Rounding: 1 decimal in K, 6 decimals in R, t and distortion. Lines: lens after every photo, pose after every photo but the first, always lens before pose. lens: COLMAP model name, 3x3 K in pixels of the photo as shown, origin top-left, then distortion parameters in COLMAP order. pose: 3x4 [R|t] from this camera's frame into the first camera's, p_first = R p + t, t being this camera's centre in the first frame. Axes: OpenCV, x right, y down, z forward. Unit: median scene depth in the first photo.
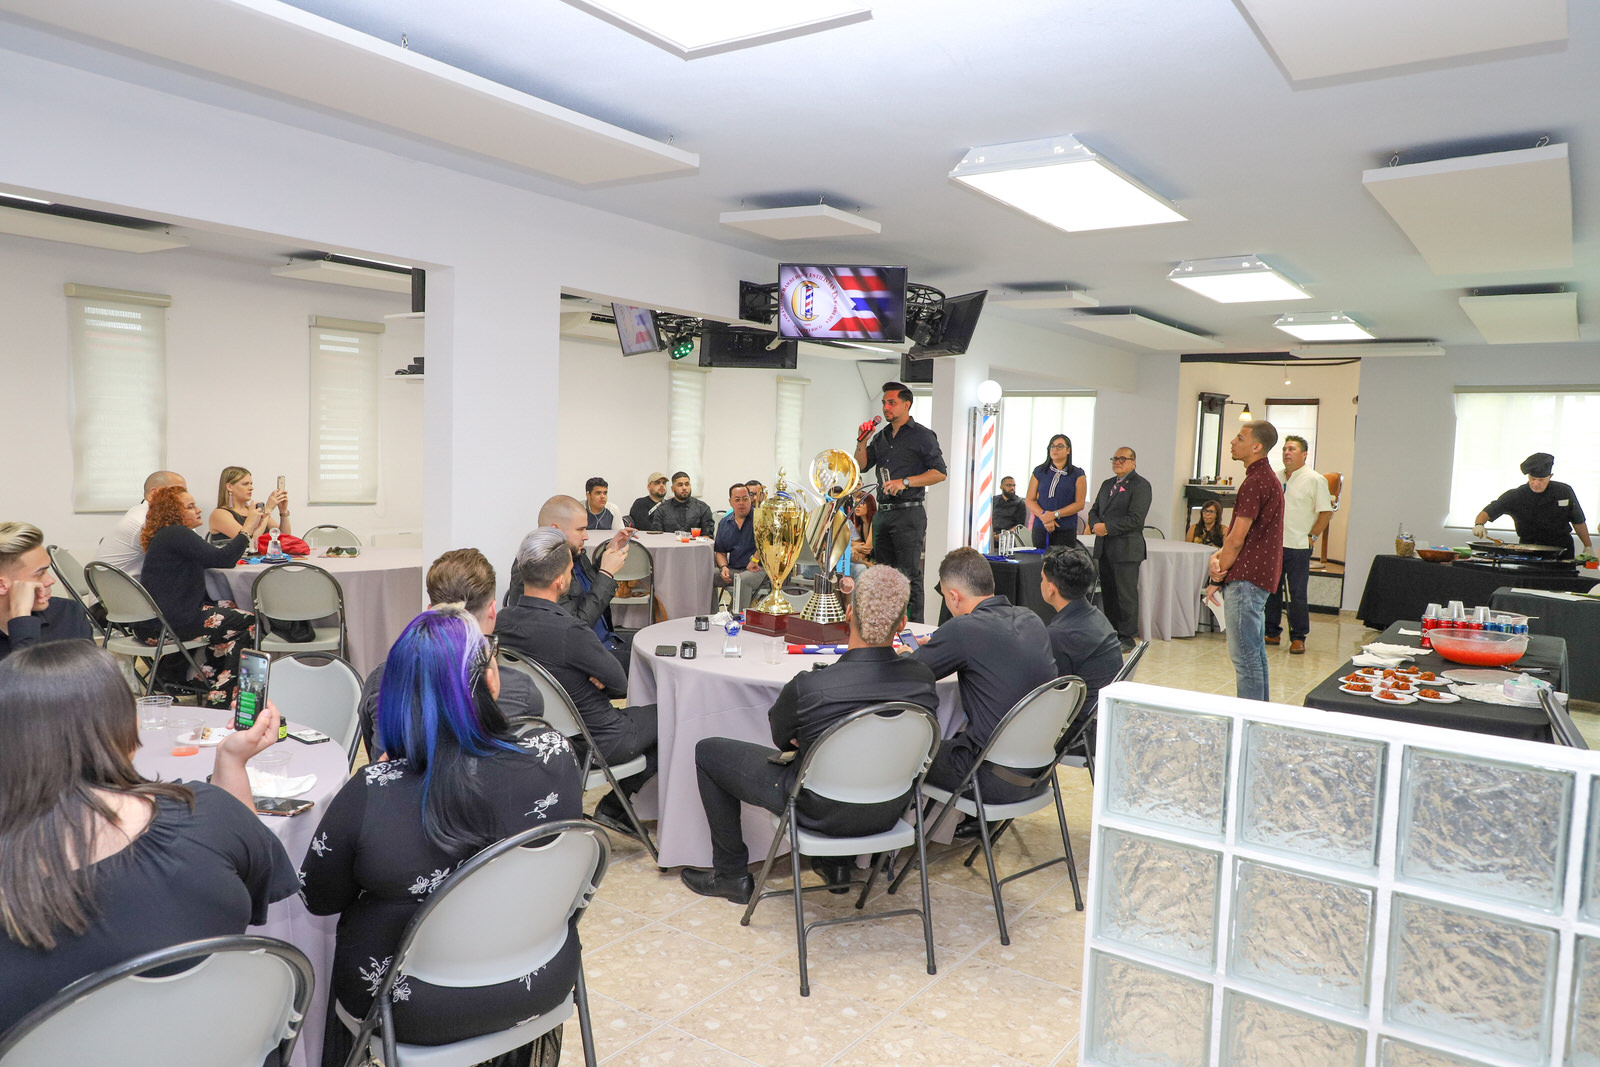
lens RADIAL K [[1090.2, 0, 800.0], [0, 1090.2, 533.5], [0, 0, 1]] dist [0.001938, -0.039427]
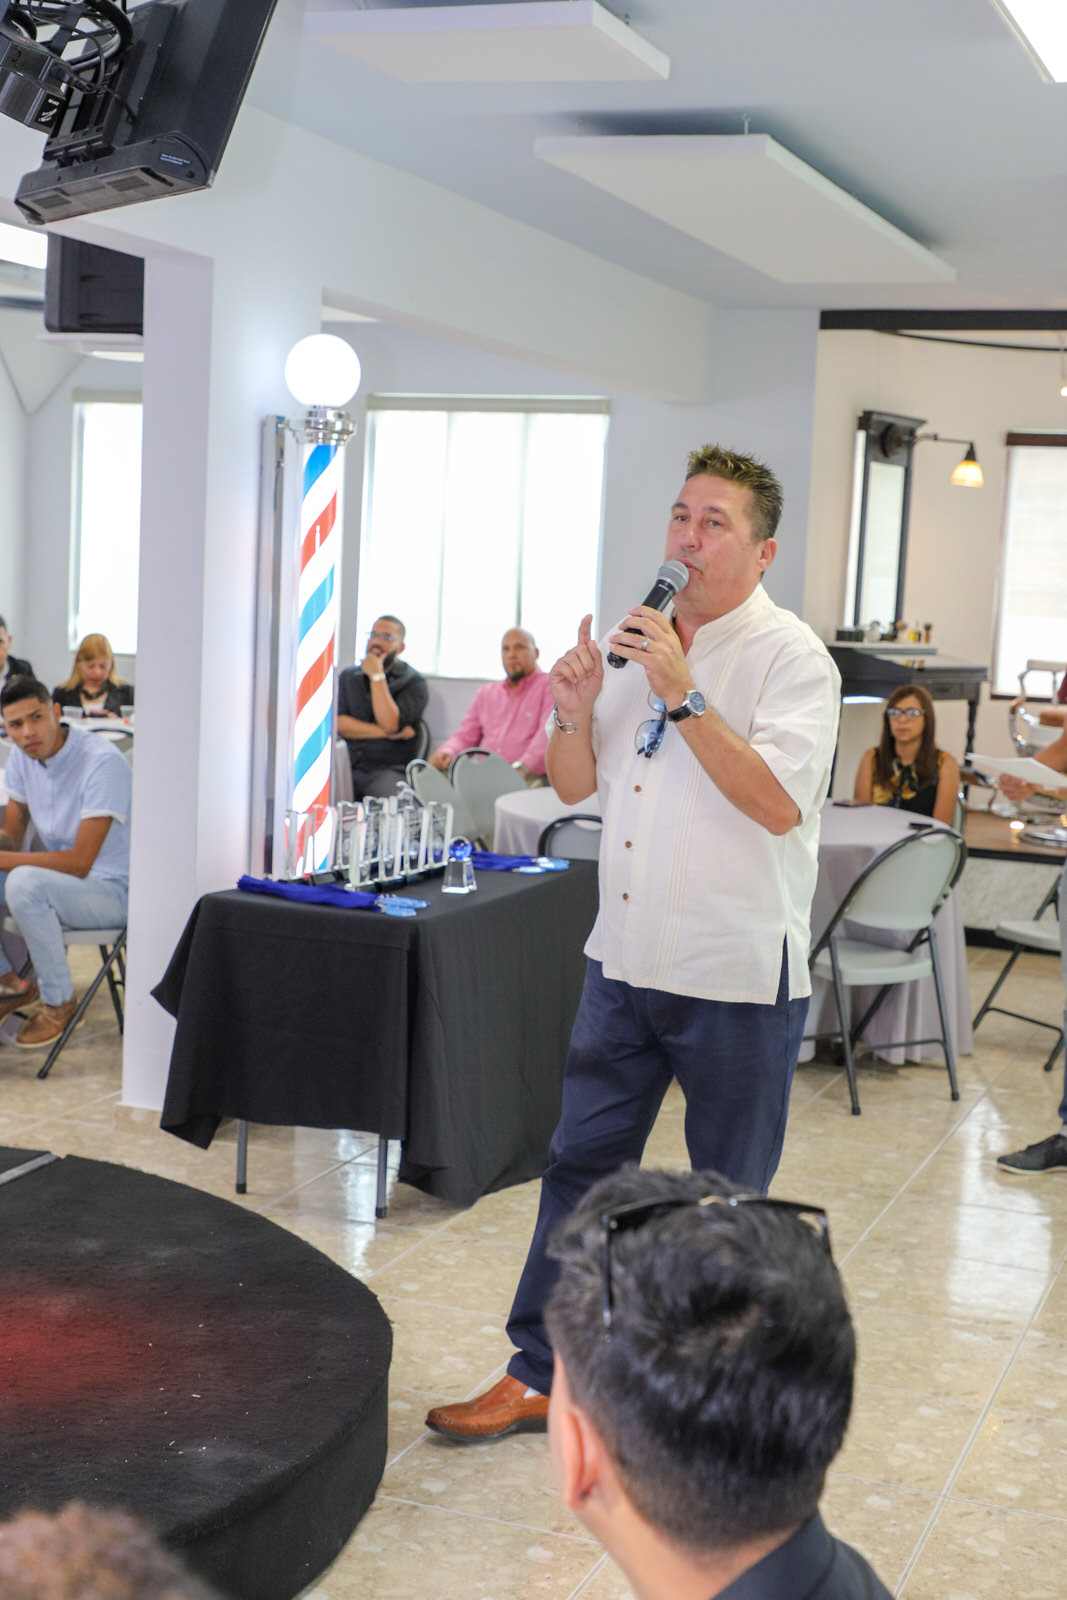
lens RADIAL K [[2224.1, 0, 533.5], [0, 2224.1, 800.0], [0, 0, 1]] dist [0.020156, -0.013384]
pose [[0.968821, -0.016465, 0.247216, 0.057103], [0.007656, 0.999302, 0.036551, -0.021250], [-0.247645, -0.033519, 0.968271, 0.281460]]
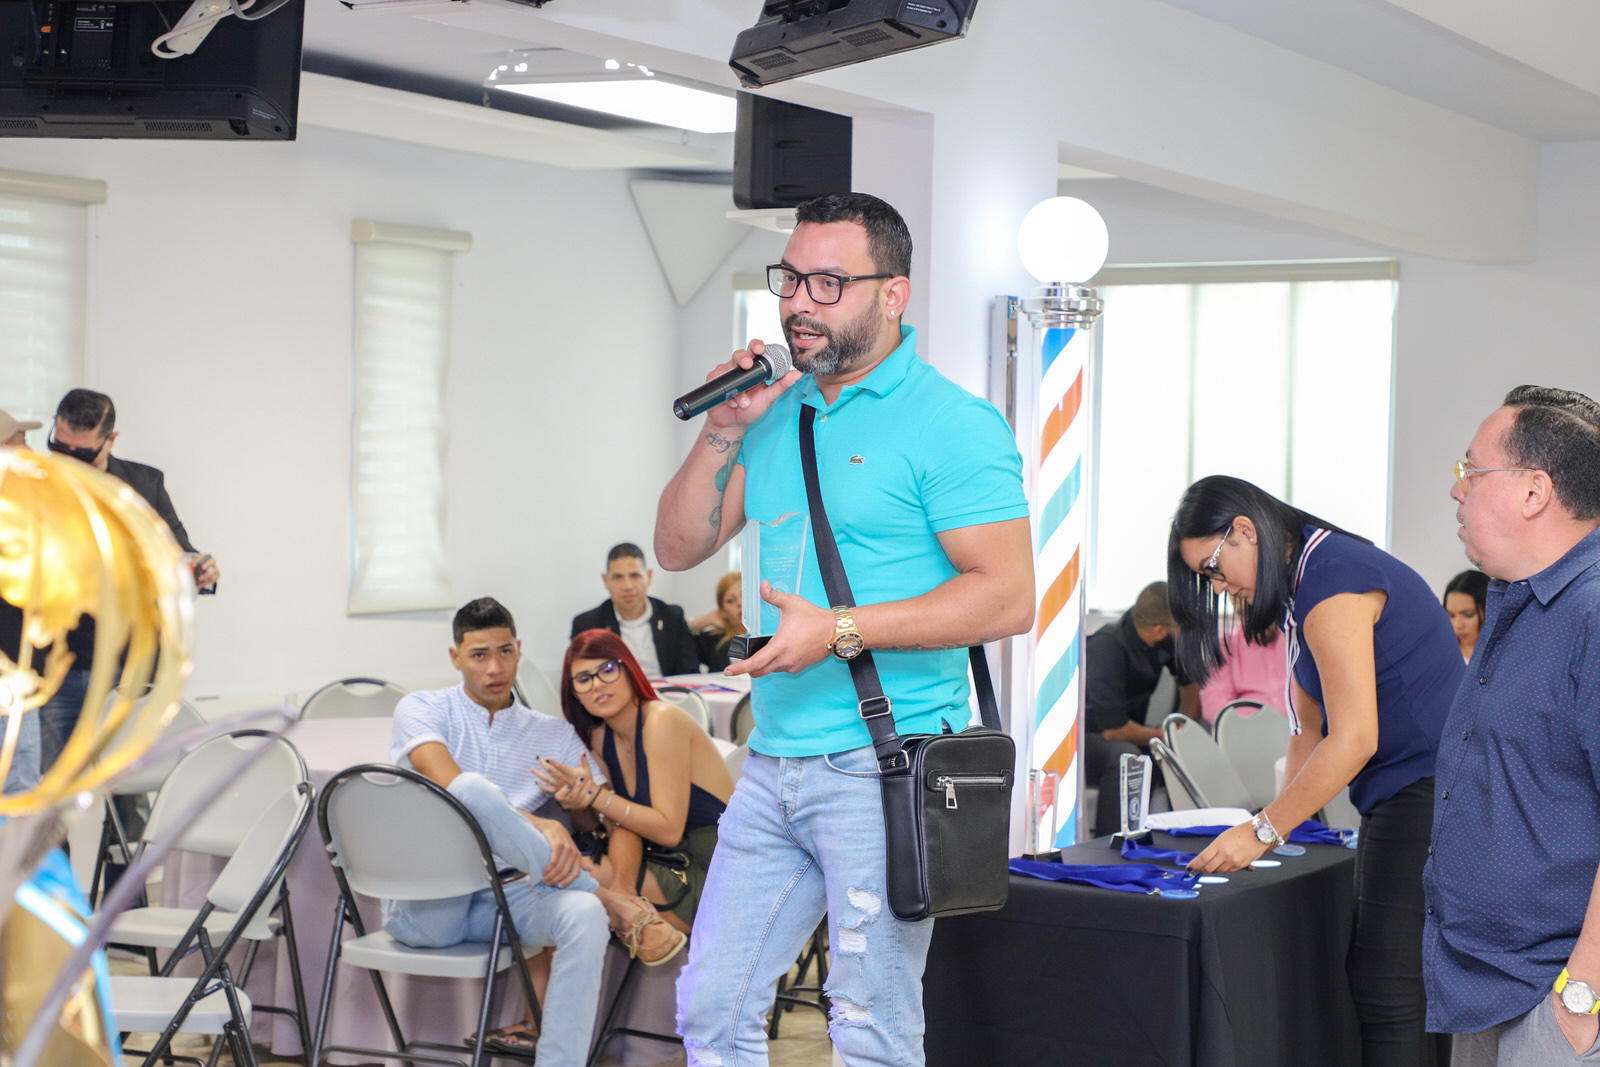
lens RADIAL K [[2833.9, 0, 805.3], [0, 2833.9, 558.1], [0, 0, 1]] dist [-0.016414, 0.143877]
pose [[0.996145, -0.017882, 0.085881, 0.040737], [0.021681, 0.998818, -0.043510, -0.018393], [-0.085002, 0.045204, 0.995355, 0.259932]]
